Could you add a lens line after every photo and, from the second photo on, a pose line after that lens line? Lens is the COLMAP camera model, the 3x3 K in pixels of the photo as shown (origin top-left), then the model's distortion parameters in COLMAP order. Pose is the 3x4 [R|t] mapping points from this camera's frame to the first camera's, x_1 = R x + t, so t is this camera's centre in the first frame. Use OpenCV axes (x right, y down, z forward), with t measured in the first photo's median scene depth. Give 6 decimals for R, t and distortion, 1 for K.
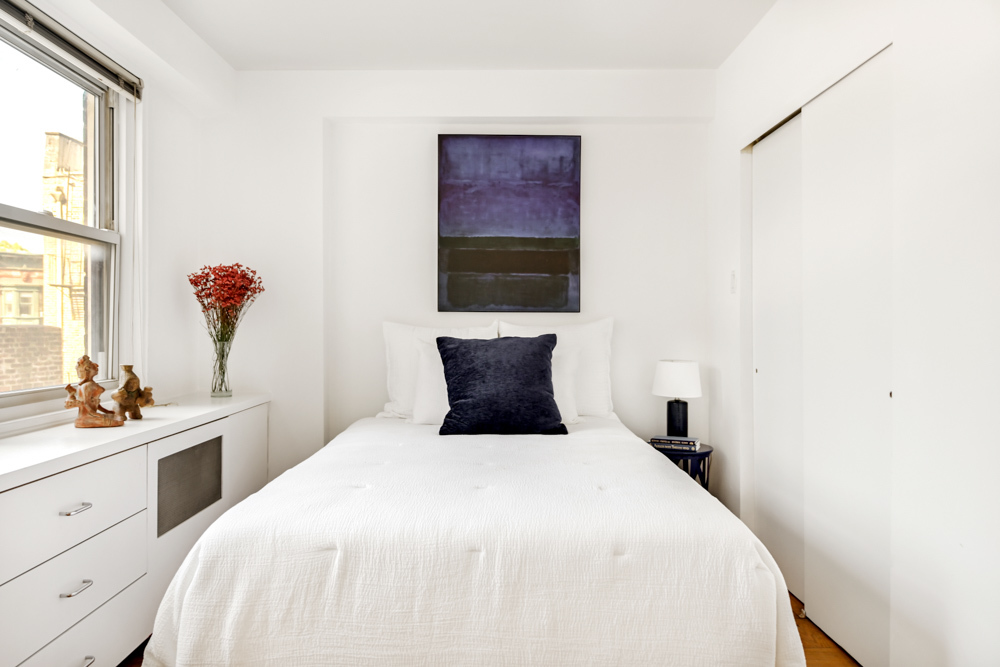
lens RADIAL K [[662.3, 0, 500.0], [0, 662.3, 333.5], [0, 0, 1]] dist [-0.001412, -0.001152]
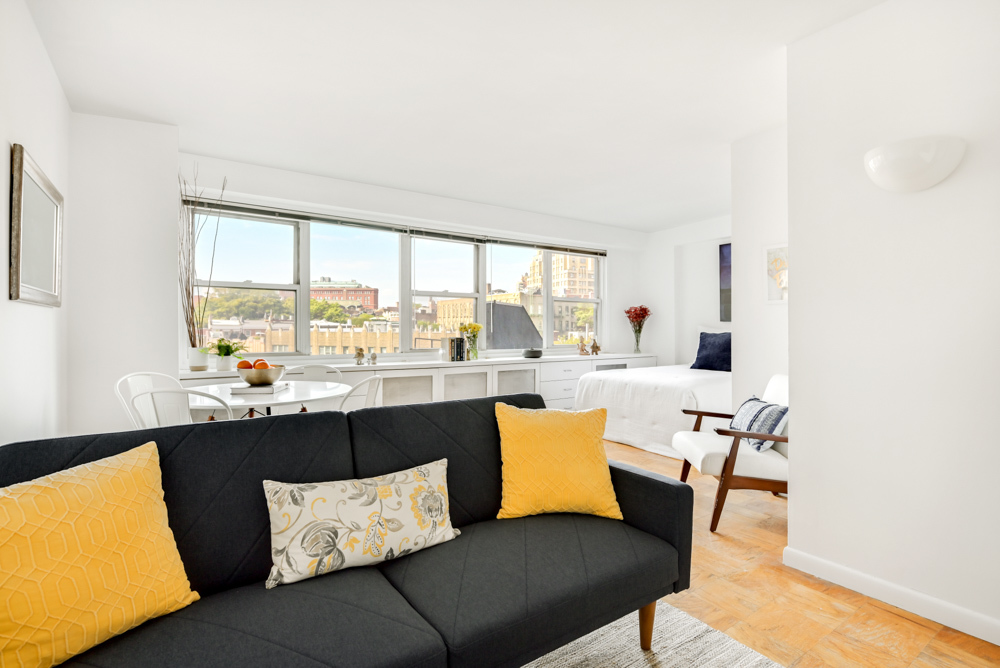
lens RADIAL K [[487.9, 0, 501.1], [0, 487.9, 312.1], [0, 0, 1]] dist [0.000645, -0.000077]
pose [[0.552590, -0.024936, -0.833080, 1.165453], [-0.008060, 0.999346, -0.035259, 0.000332], [0.833414, 0.026198, 0.552027, -0.739890]]
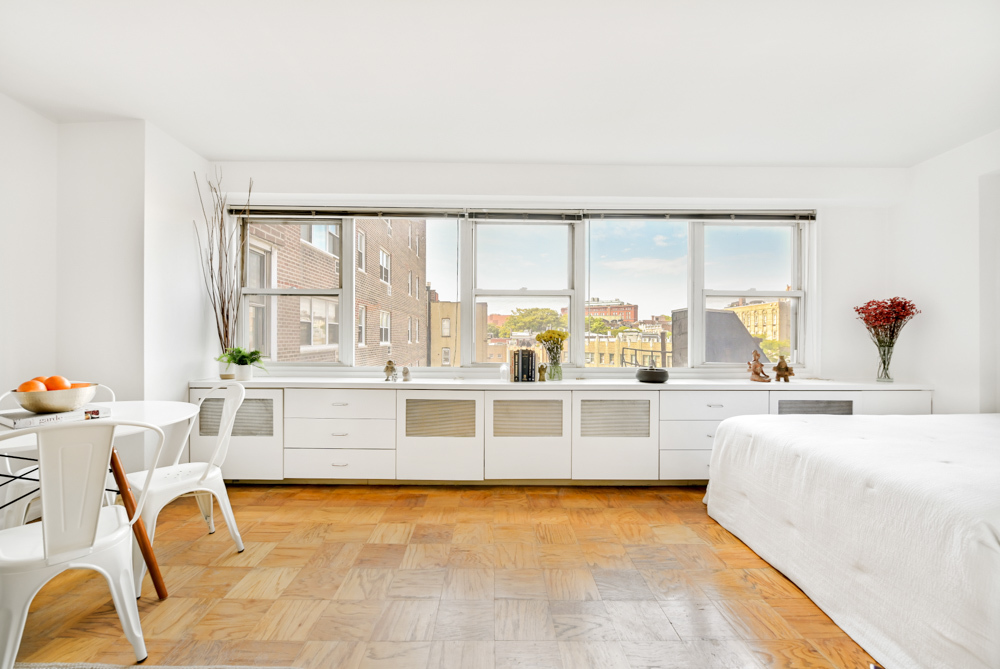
lens RADIAL K [[399.4, 0, 500.0], [0, 399.4, 334.5], [0, 0, 1]] dist [-0.000101, -0.000176]
pose [[0.000842, -0.006233, -0.999980, 0.638999], [-0.011260, 0.999917, -0.006242, -0.001631], [0.999936, 0.011265, 0.000772, 0.082910]]
